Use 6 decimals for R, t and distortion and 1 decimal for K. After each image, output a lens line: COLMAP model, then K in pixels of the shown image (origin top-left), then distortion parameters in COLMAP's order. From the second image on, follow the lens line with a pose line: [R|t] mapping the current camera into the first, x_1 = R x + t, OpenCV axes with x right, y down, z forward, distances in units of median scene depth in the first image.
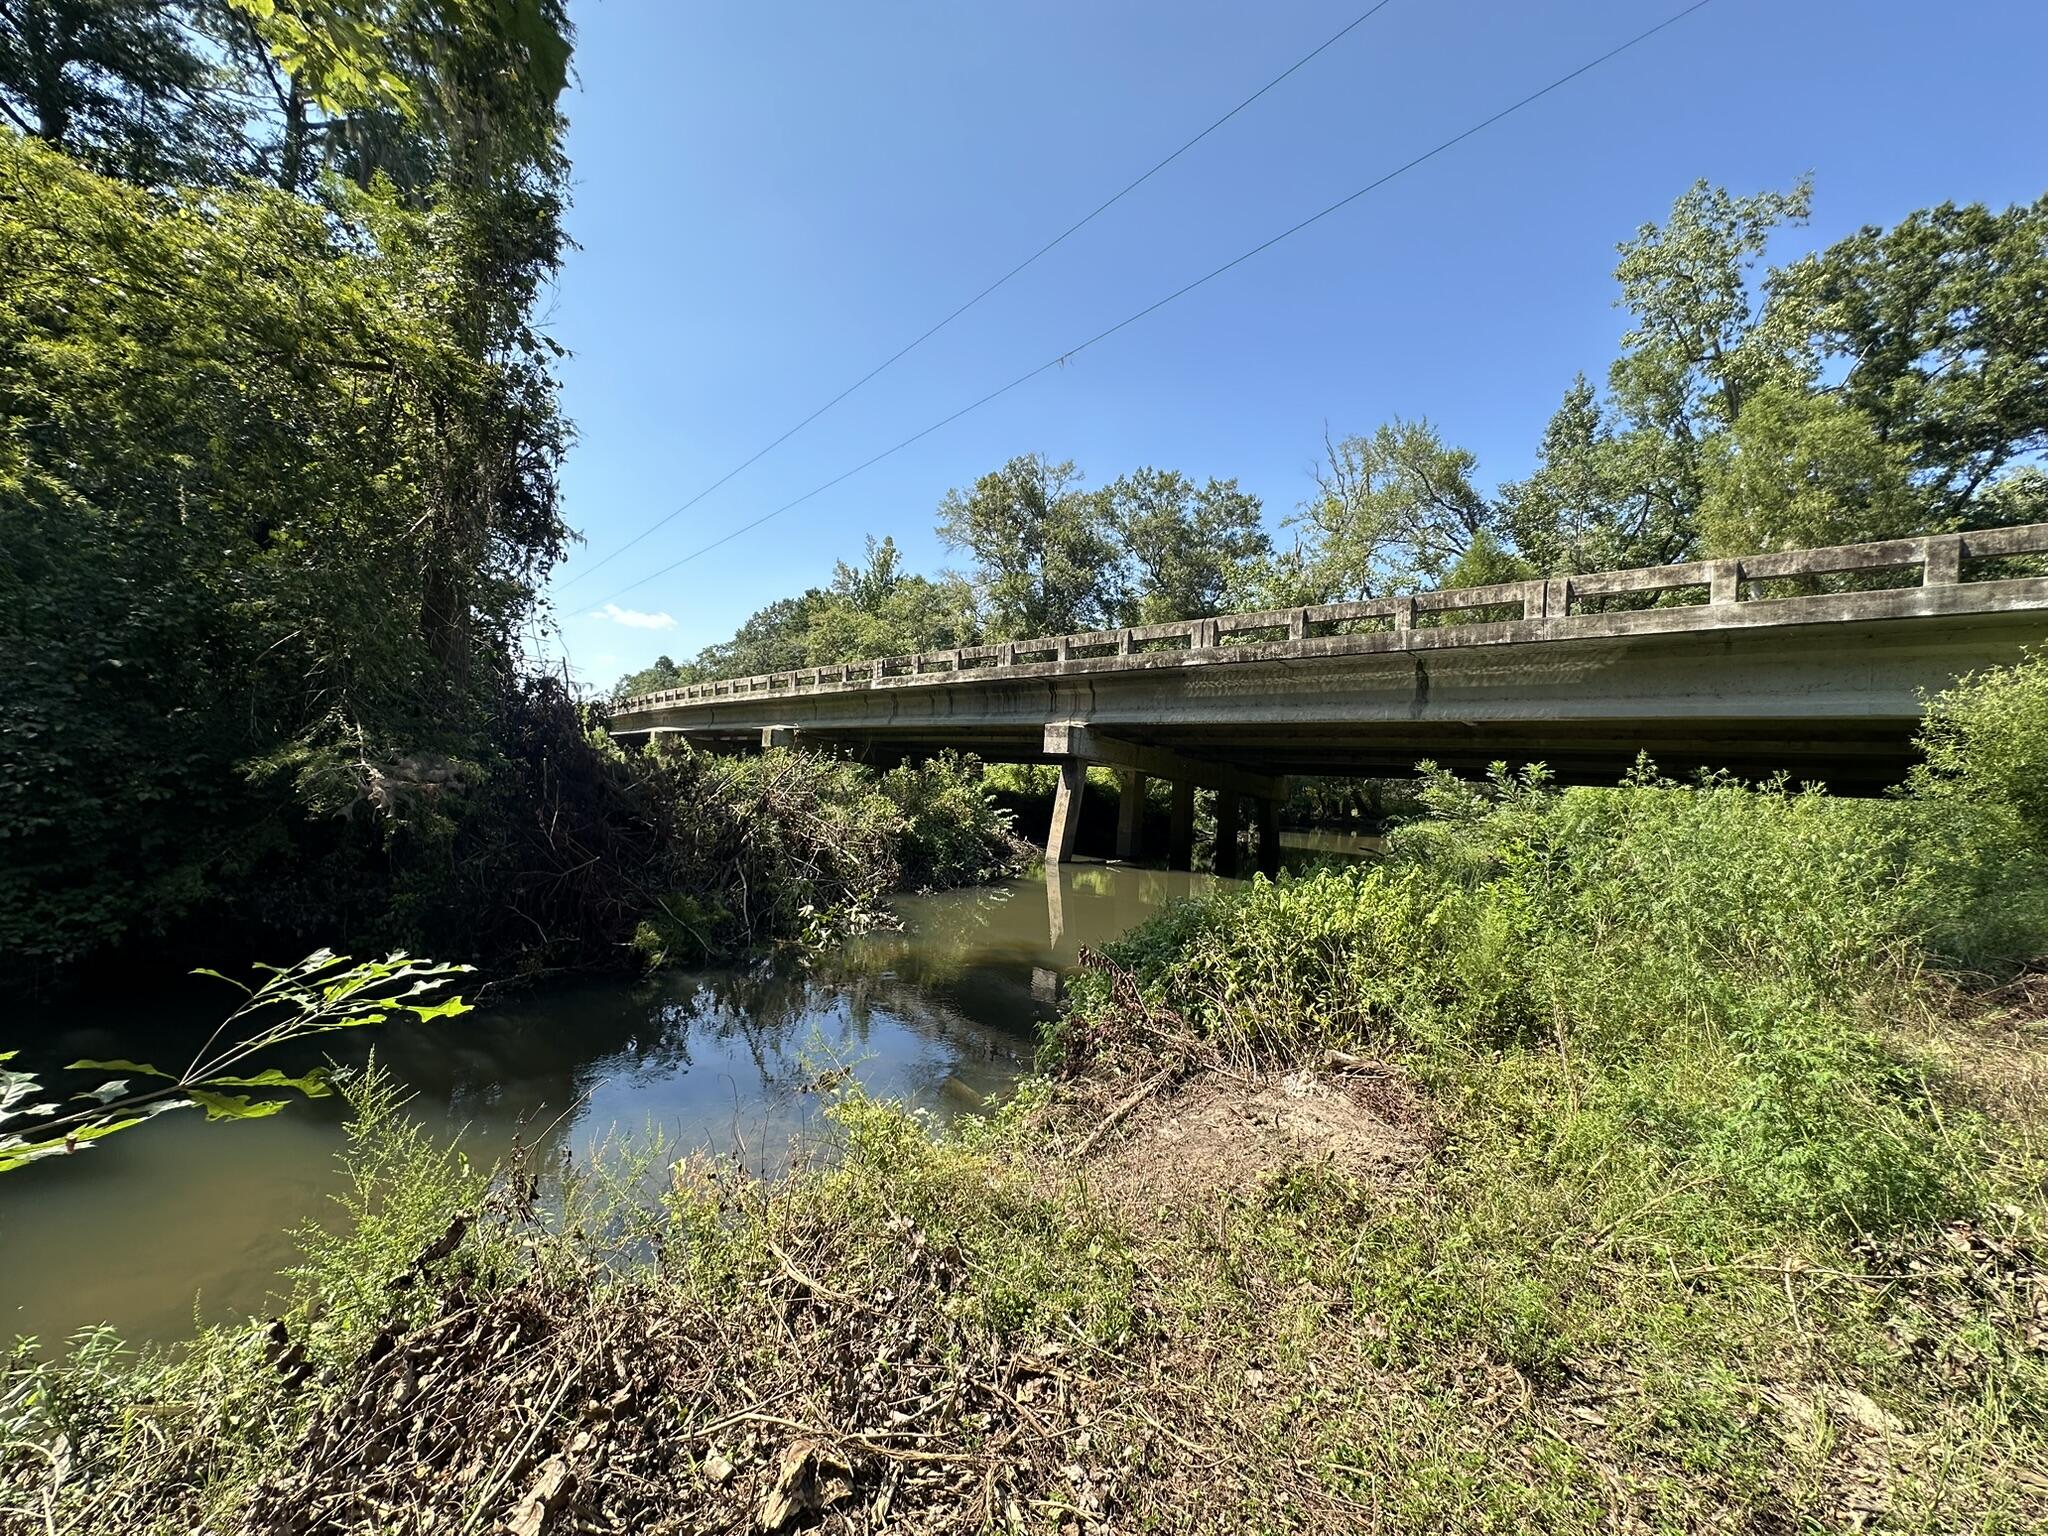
lens RADIAL K [[867.9, 0, 1024.0], [0, 867.9, 768.0], [0, 0, 1]] dist [-0.006125, 0.000118]
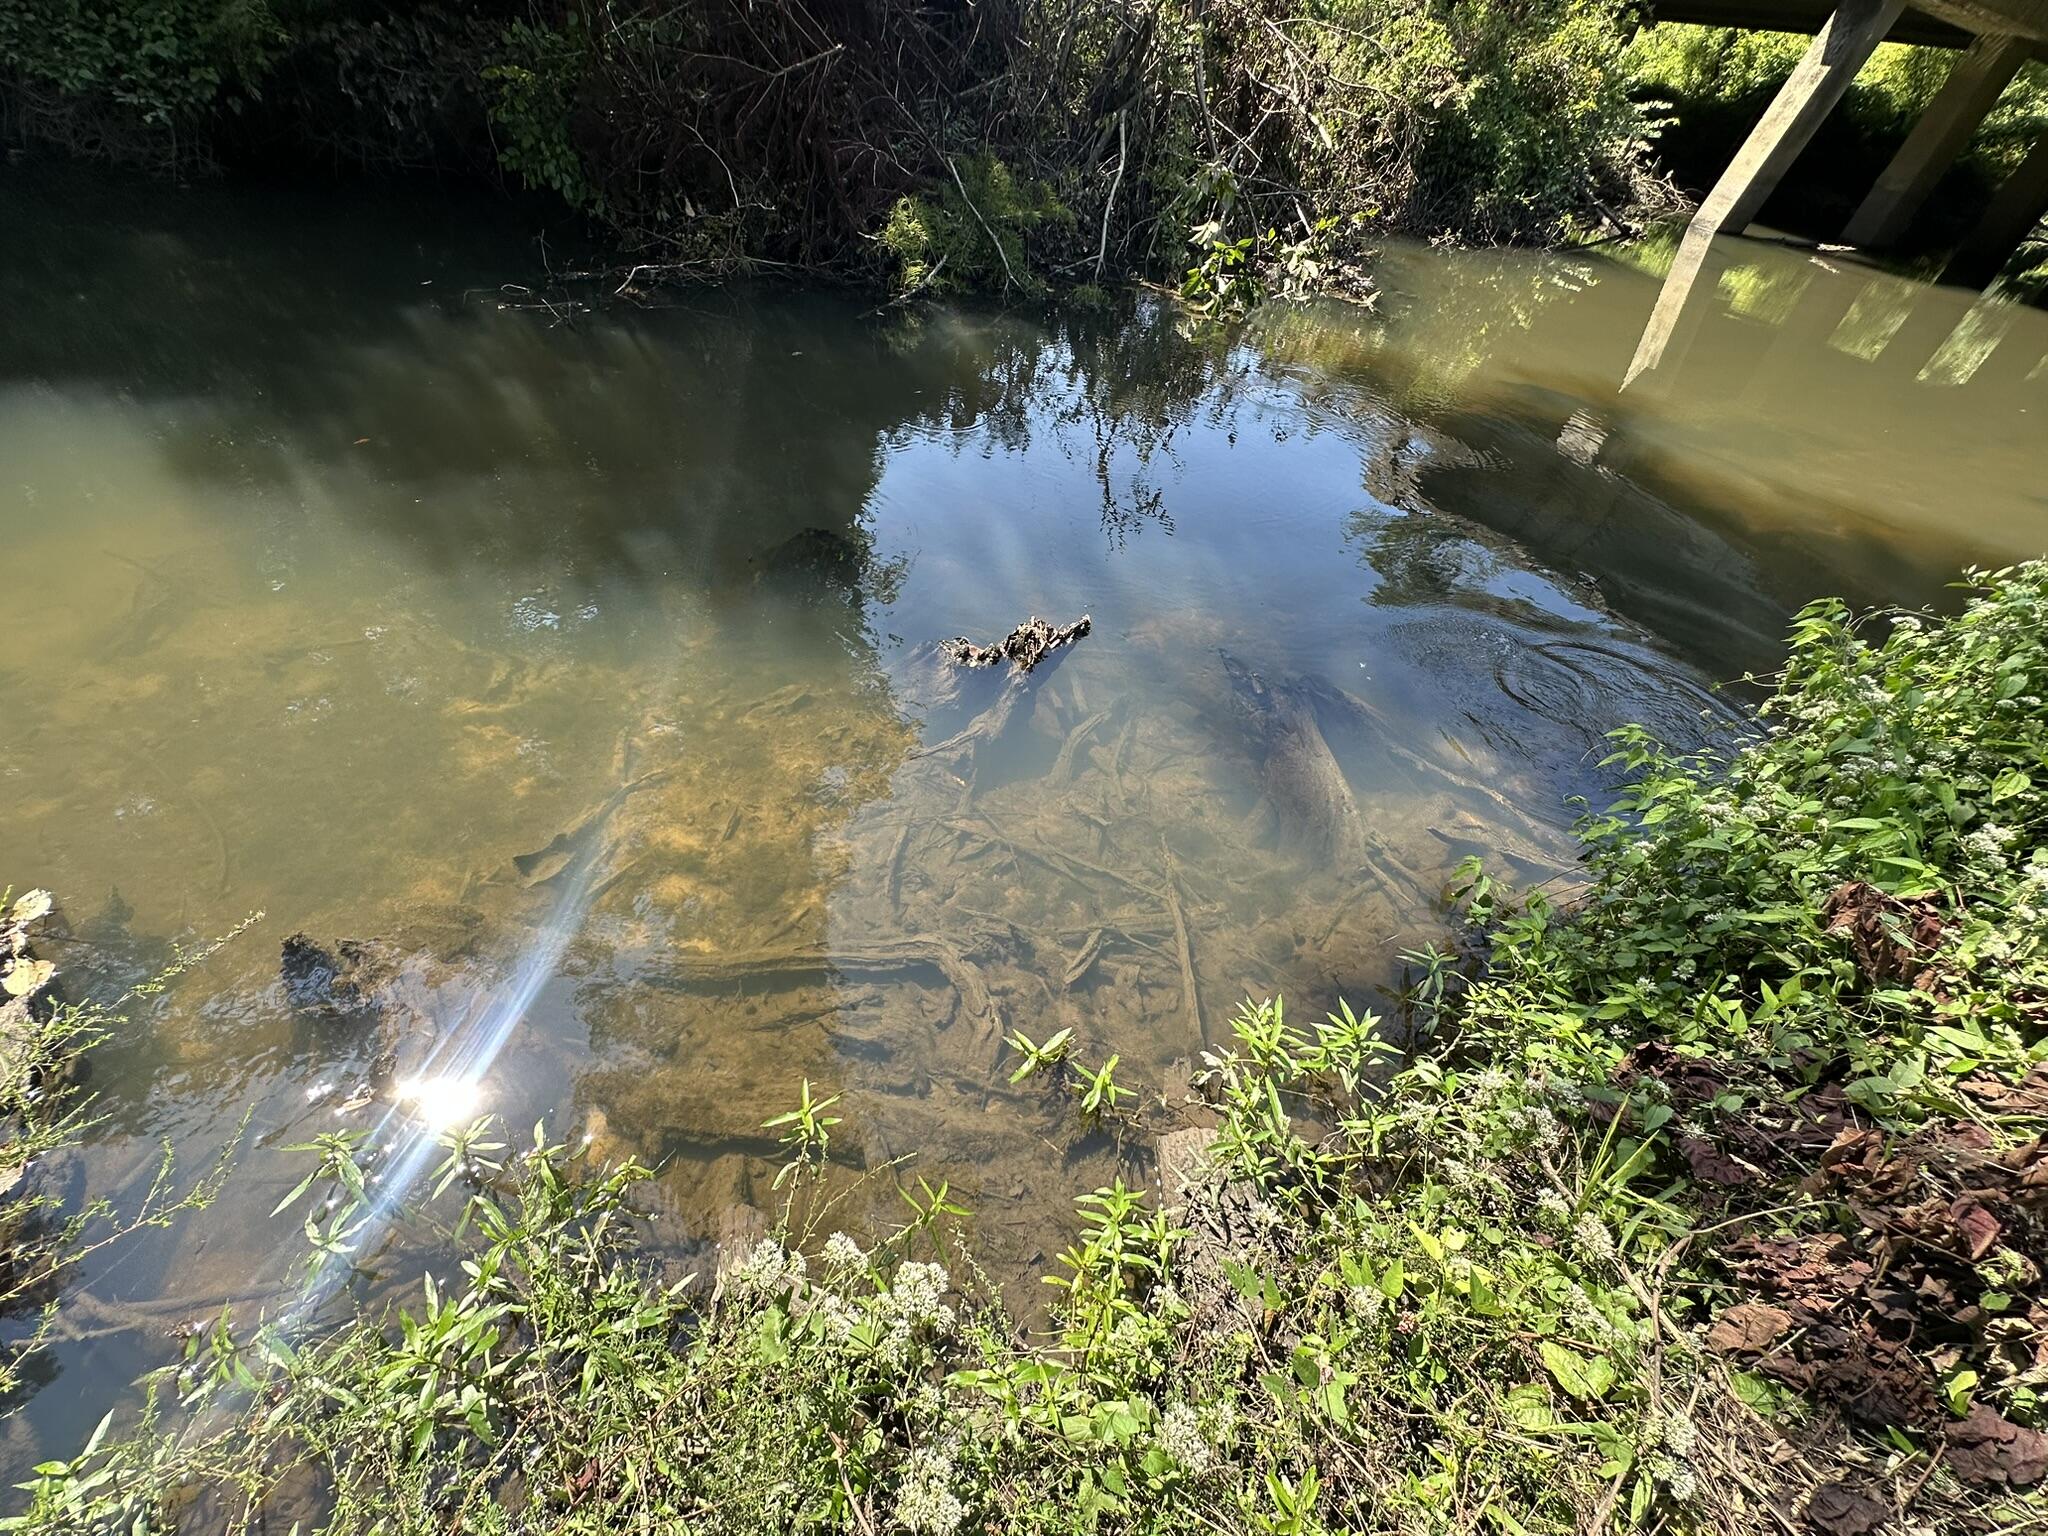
lens RADIAL K [[867.9, 0, 1024.0], [0, 867.9, 768.0], [0, 0, 1]] dist [-0.006125, 0.000118]
pose [[0.857880, 0.380642, -0.345186, -0.028895], [-0.073727, 0.755994, 0.650413, 0.064654], [0.508533, -0.532527, 0.676616, 0.347560]]
